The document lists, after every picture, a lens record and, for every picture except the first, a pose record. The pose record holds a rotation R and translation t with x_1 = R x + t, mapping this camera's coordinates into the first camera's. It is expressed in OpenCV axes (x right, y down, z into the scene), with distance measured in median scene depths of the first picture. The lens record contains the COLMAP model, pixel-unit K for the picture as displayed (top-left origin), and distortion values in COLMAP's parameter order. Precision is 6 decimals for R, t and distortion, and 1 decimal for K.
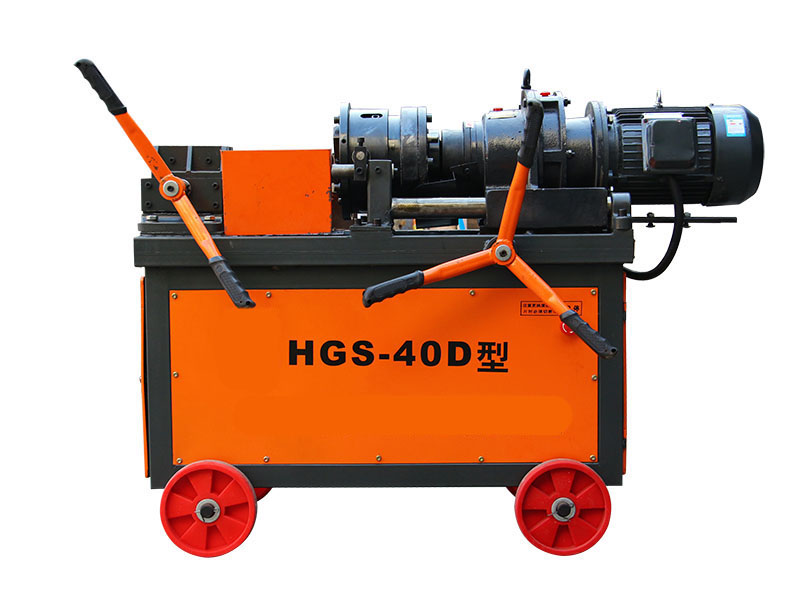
lens RADIAL K [[1154.2, 0, 400.0], [0, 1154.2, 300.0], [0, 0, 1]] dist [0.122639, 0.051084]
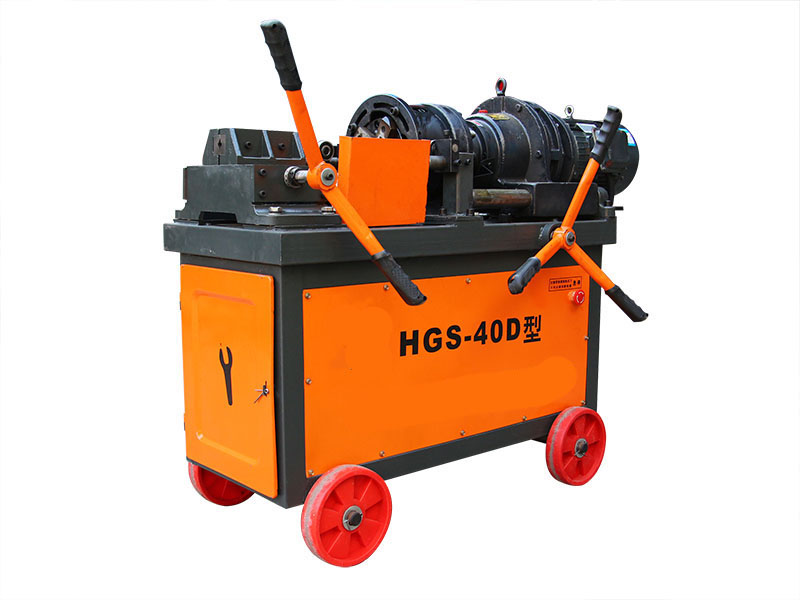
lens RADIAL K [[895.6, 0, 400.0], [0, 895.6, 300.0], [0, 0, 1]] dist [-0.007155, -0.003742]
pose [[0.730185, -0.073438, 0.679291, -0.619230], [0.054297, 0.997300, 0.049452, -0.030652], [-0.681088, 0.000774, 0.732201, 0.436946]]
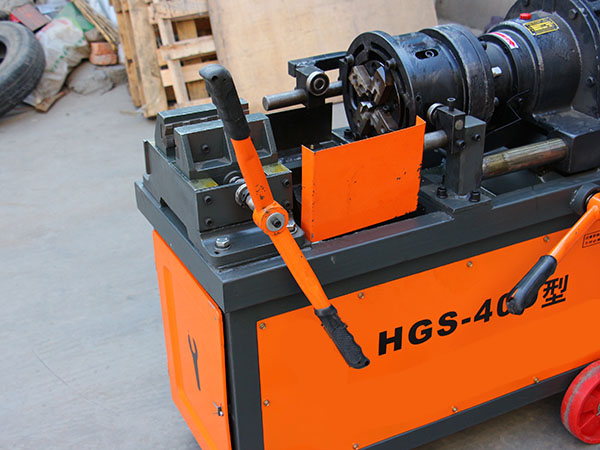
lens RADIAL K [[865.7, 0, 300.0], [0, 865.7, 225.0], [0, 0, 1]] dist [0.122639, 0.051084]
pose [[0.877194, -0.232020, 0.420353, -0.413269], [0.063504, 0.923863, 0.377419, -0.299983], [-0.475917, -0.304376, 0.825141, 0.502269]]
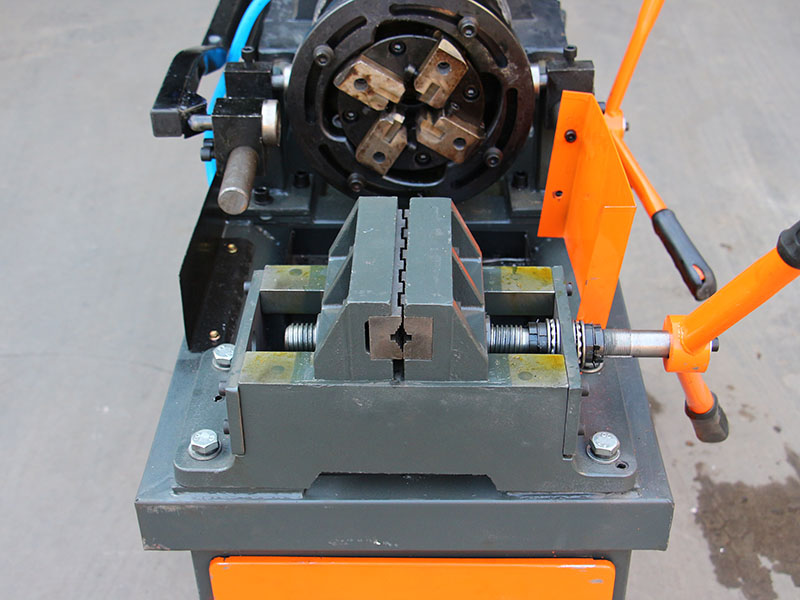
lens RADIAL K [[1154.2, 0, 400.0], [0, 1154.2, 300.0], [0, 0, 1]] dist [0.122639, 0.051084]
pose [[-0.000097, -0.561018, 0.827803, -0.514825], [0.111215, 0.822662, 0.557547, -0.340129], [-0.993796, 0.092118, 0.062313, 1.047025]]
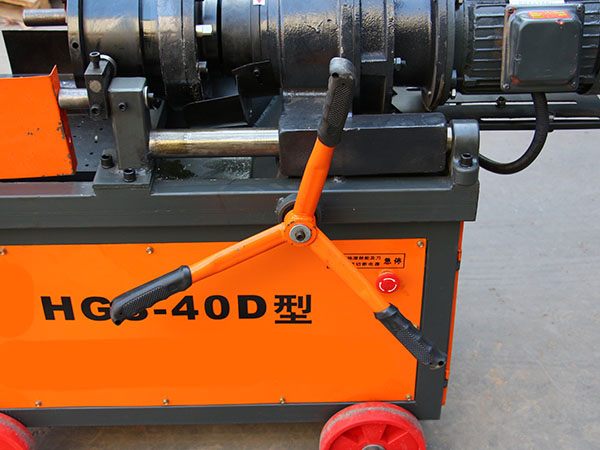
lens RADIAL K [[832.9, 0, 280.6], [0, 832.9, 224.7], [0, 0, 1]] dist [0.042095, 0.006419]
pose [[0.999702, -0.024188, -0.003407, 0.074893], [0.022850, 0.876767, 0.480372, -0.285871], [-0.008632, -0.480307, 0.877058, 0.512575]]
